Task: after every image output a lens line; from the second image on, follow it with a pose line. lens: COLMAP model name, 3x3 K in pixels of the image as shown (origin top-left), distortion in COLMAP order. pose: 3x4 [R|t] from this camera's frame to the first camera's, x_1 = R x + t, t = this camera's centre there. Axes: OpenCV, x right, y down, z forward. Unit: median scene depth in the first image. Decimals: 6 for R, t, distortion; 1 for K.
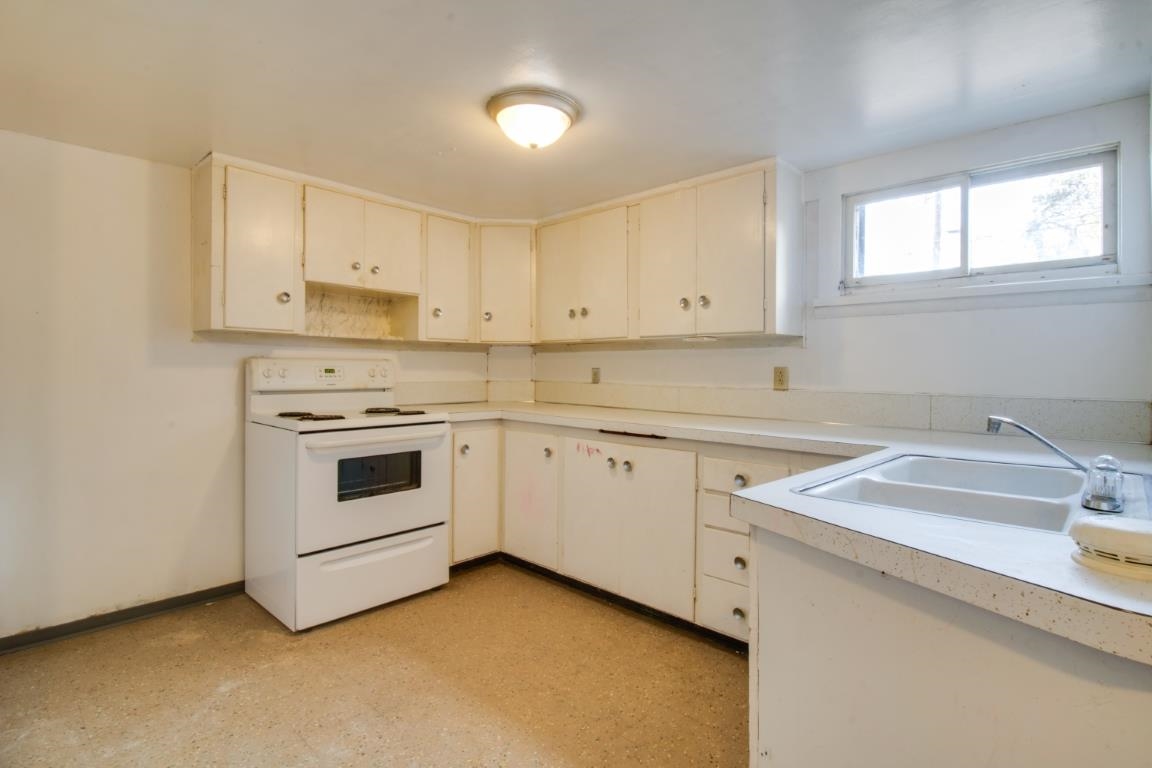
lens RADIAL K [[563.2, 0, 582.0], [0, 563.2, 373.9], [0, 0, 1]] dist [-0.002059, -0.009731]
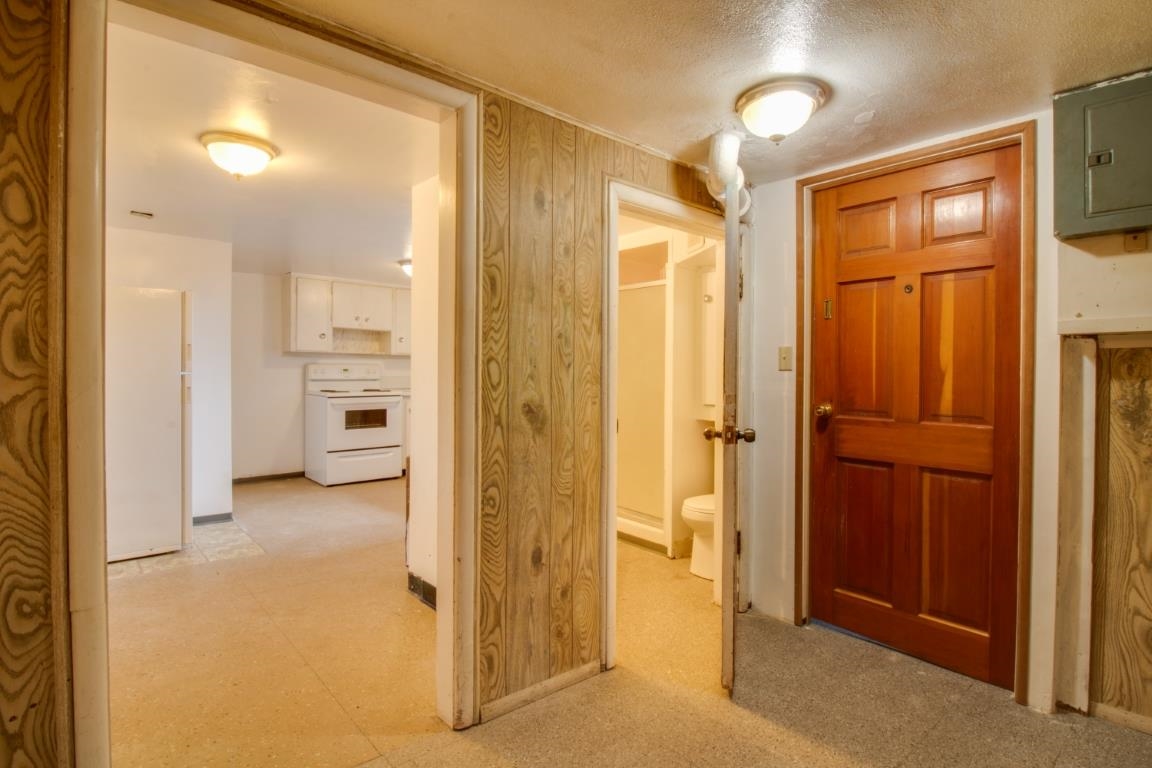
lens RADIAL K [[563.2, 0, 577.0], [0, 563.2, 380.7], [0, 0, 1]] dist [-0.002059, -0.009731]
pose [[0.996108, 0.003628, -0.088065, 0.559916], [-0.002776, 0.999948, 0.009796, 0.010361], [0.088096, -0.009513, 0.996067, -0.942309]]
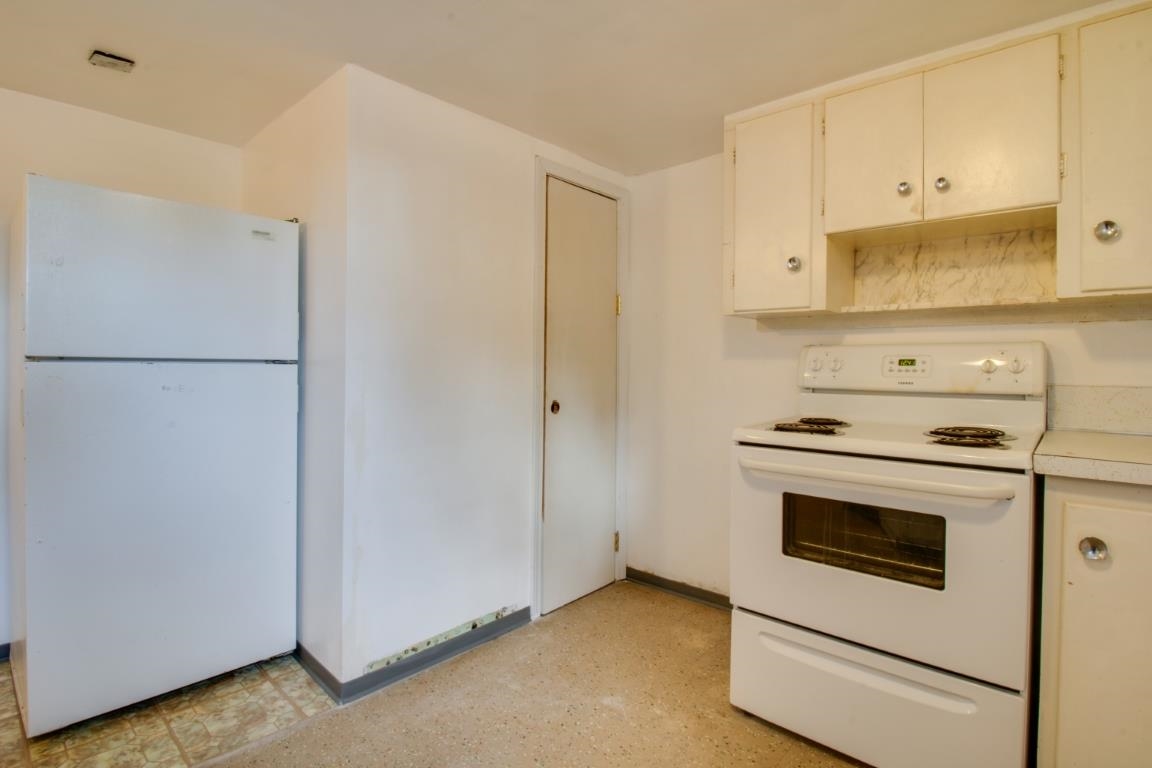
lens RADIAL K [[563.2, 0, 586.5], [0, 563.2, 375.3], [0, 0, 1]] dist [-0.002059, -0.009731]
pose [[0.021583, 0.011343, -0.999703, 0.198607], [-0.010382, 0.999884, 0.011121, 0.006453], [0.999713, 0.010139, 0.021698, 0.638935]]
